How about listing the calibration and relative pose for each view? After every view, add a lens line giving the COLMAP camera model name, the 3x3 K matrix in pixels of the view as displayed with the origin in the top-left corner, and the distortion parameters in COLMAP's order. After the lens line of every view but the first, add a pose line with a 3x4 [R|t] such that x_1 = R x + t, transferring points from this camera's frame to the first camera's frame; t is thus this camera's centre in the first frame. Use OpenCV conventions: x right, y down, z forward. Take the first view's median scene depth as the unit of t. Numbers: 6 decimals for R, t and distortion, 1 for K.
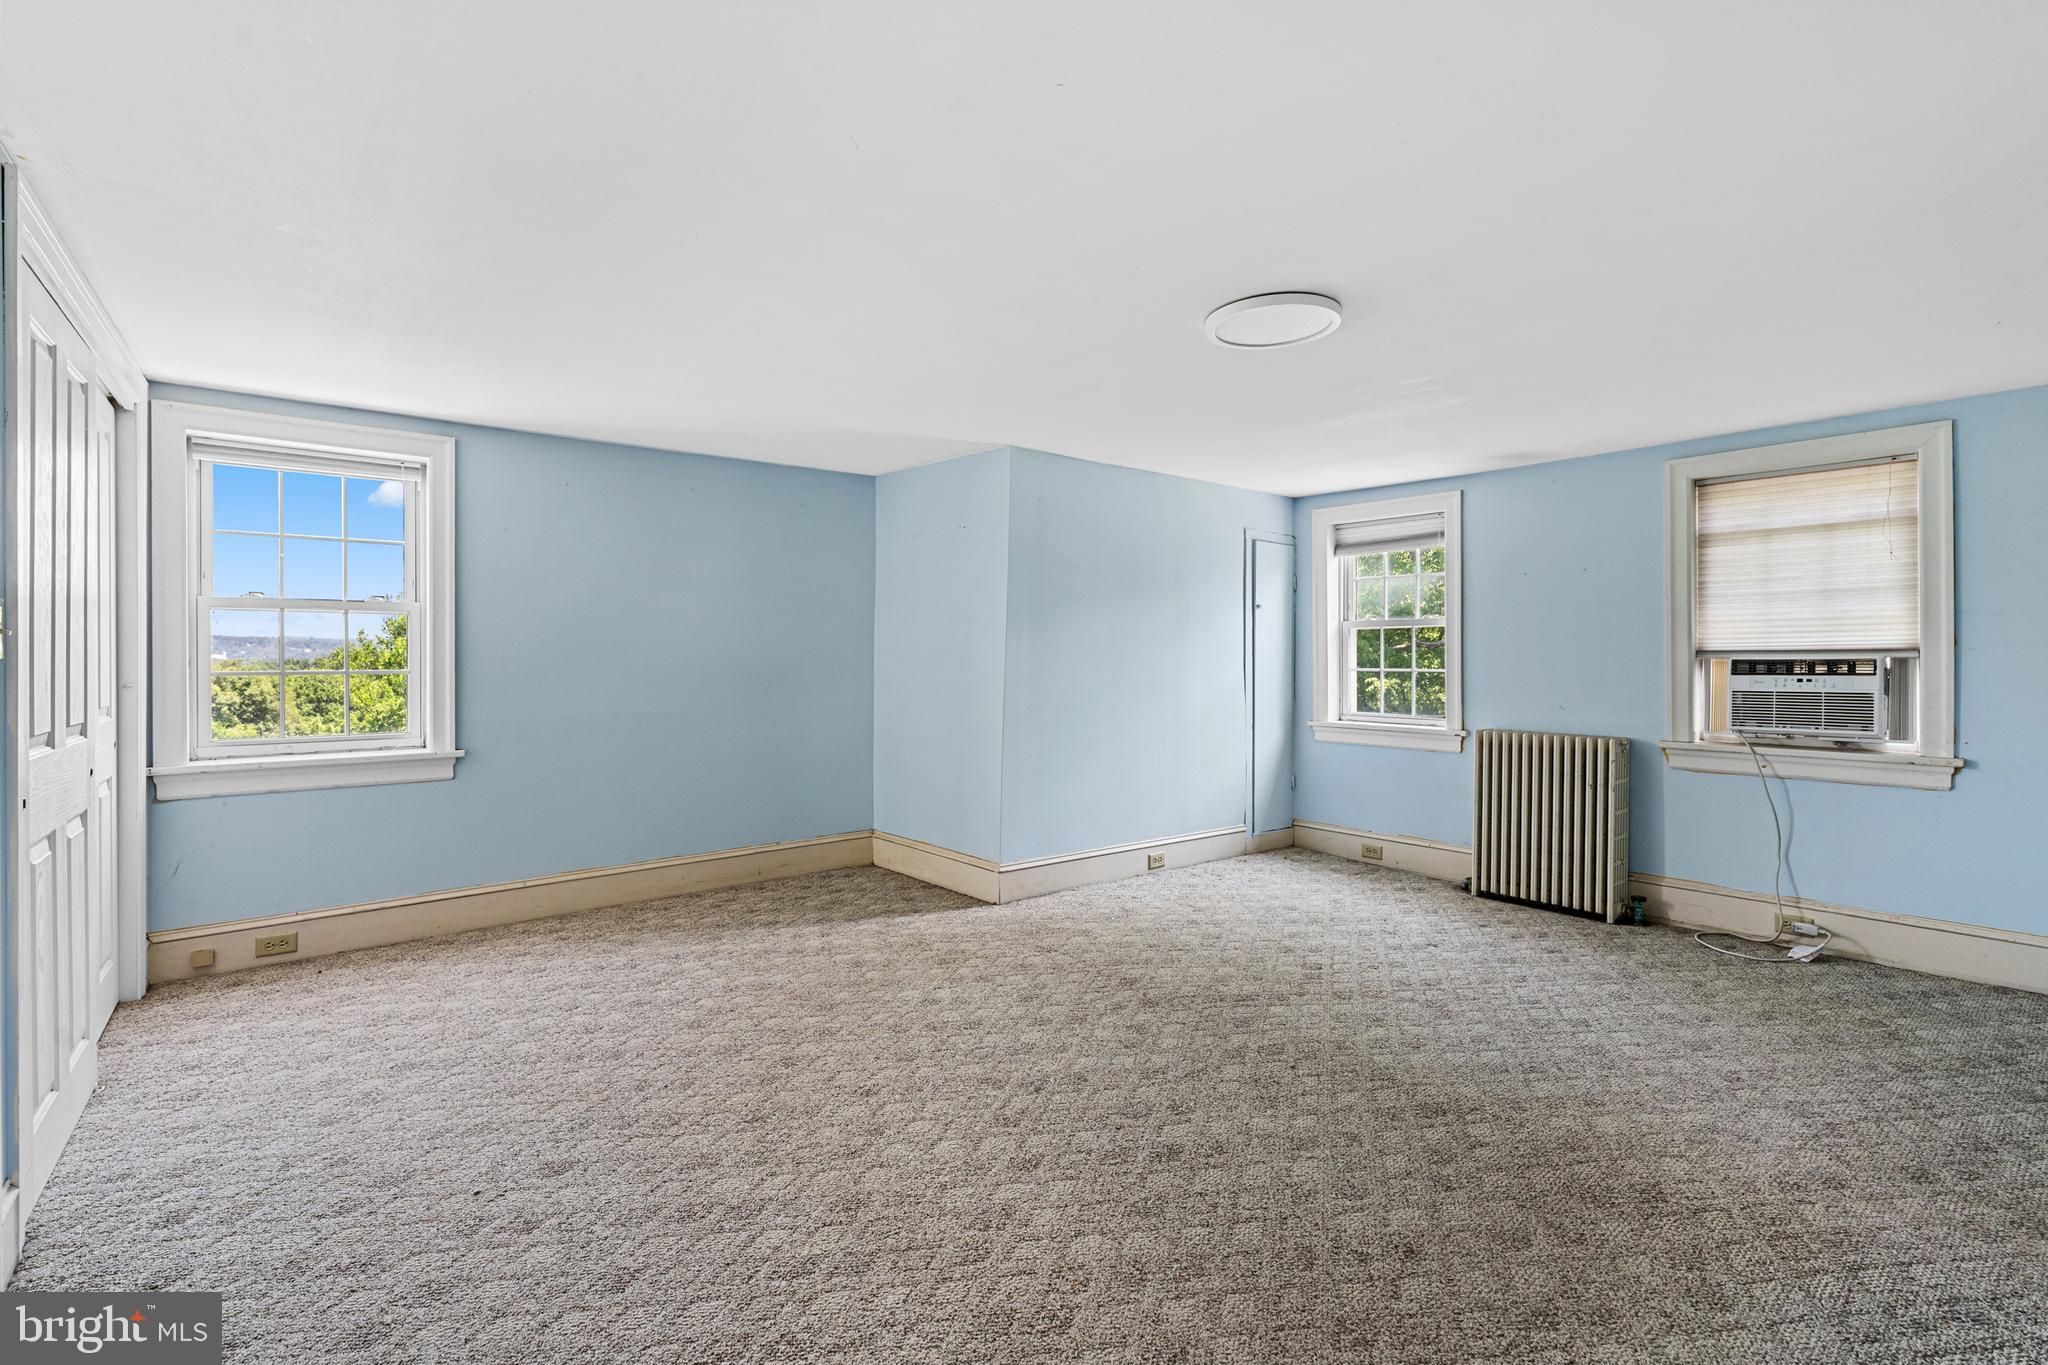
lens RADIAL K [[923.8, 0, 1021.8], [0, 923.8, 658.7], [0, 0, 1]] dist [-0.005070, 0.000540]
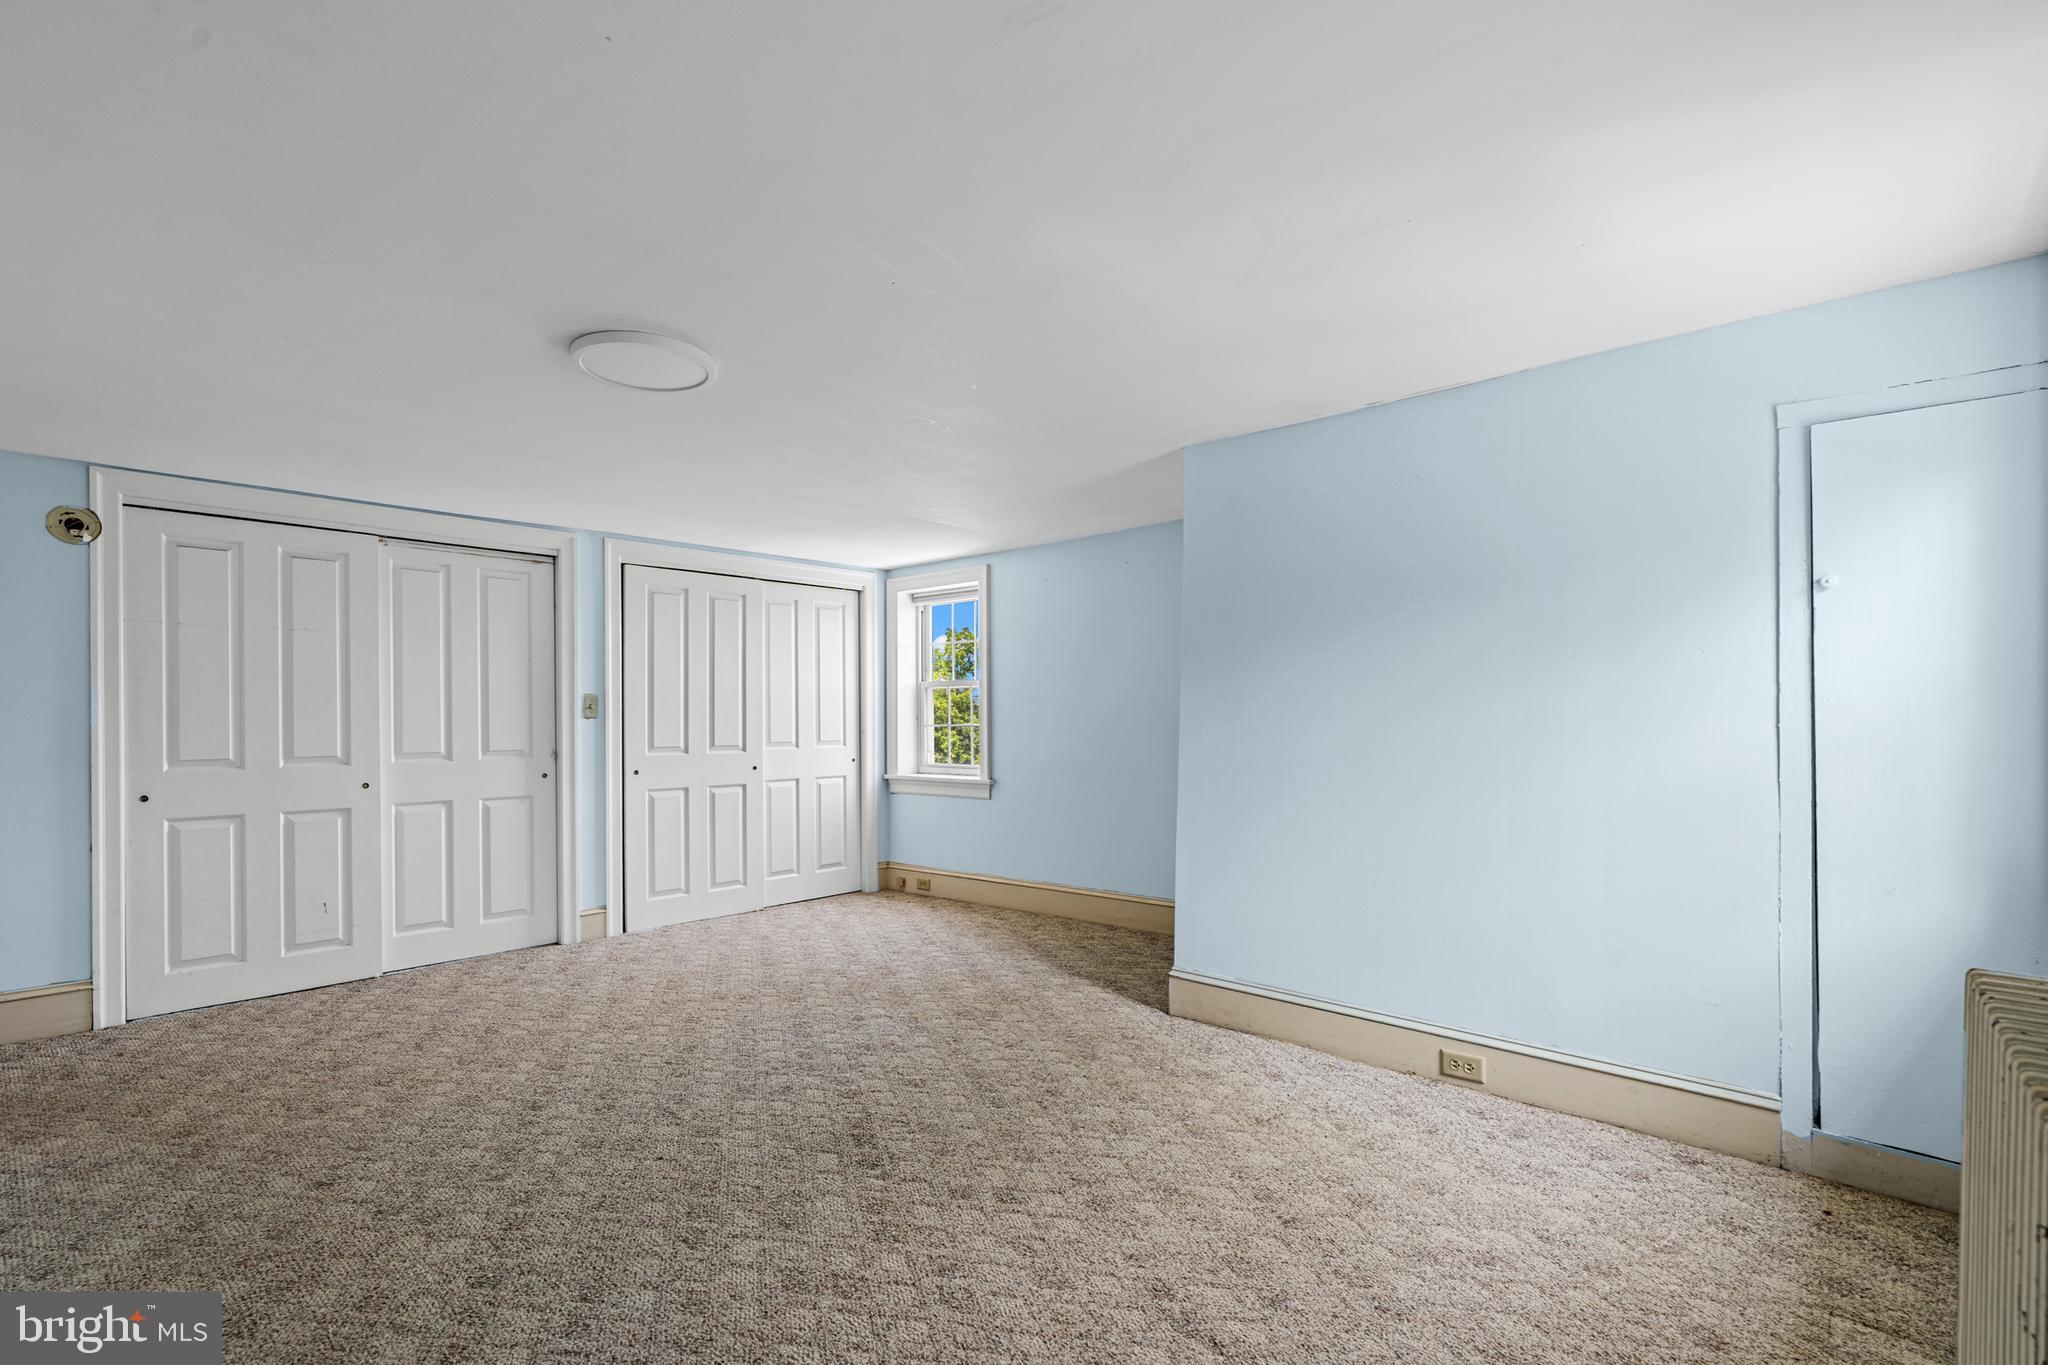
lens RADIAL K [[917.5, 0, 984.3], [0, 917.5, 715.8], [0, 0, 1]] dist [-0.006395, 0.000206]
pose [[0.159159, -0.004499, -0.987243, 0.907866], [0.001293, 0.999990, -0.004348, 0.006404], [0.987252, -0.000584, 0.159163, 0.856991]]
